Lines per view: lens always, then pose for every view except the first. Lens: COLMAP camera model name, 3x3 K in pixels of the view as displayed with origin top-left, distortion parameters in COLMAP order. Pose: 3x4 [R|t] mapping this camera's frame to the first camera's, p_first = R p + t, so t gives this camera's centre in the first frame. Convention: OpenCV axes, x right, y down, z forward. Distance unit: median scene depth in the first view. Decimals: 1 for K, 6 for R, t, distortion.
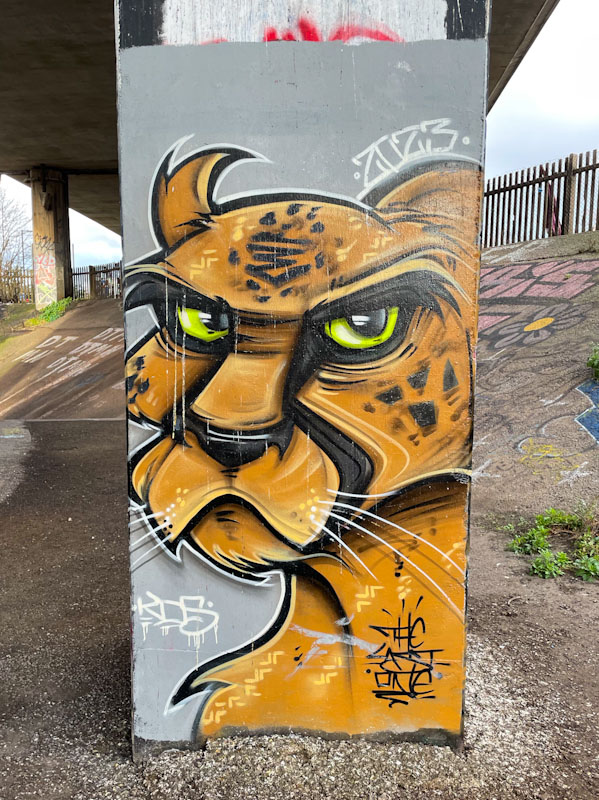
lens RADIAL K [[708.0, 0, 304.3], [0, 708.0, 442.7], [0, 0, 1]] dist [0.080948, -0.098045]
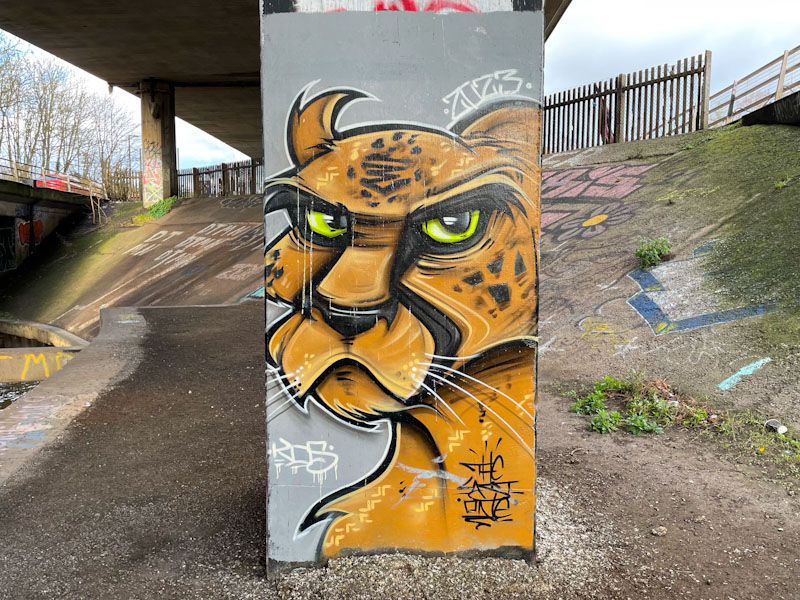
lens RADIAL K [[708.0, 0, 400.2], [0, 708.0, 298.8], [0, 0, 1]] dist [0.080948, -0.098045]
pose [[0.999391, -0.006661, 0.034253, -0.053388], [0.008352, 0.998740, -0.049476, 0.030101], [-0.033880, 0.049732, 0.998188, -0.258557]]
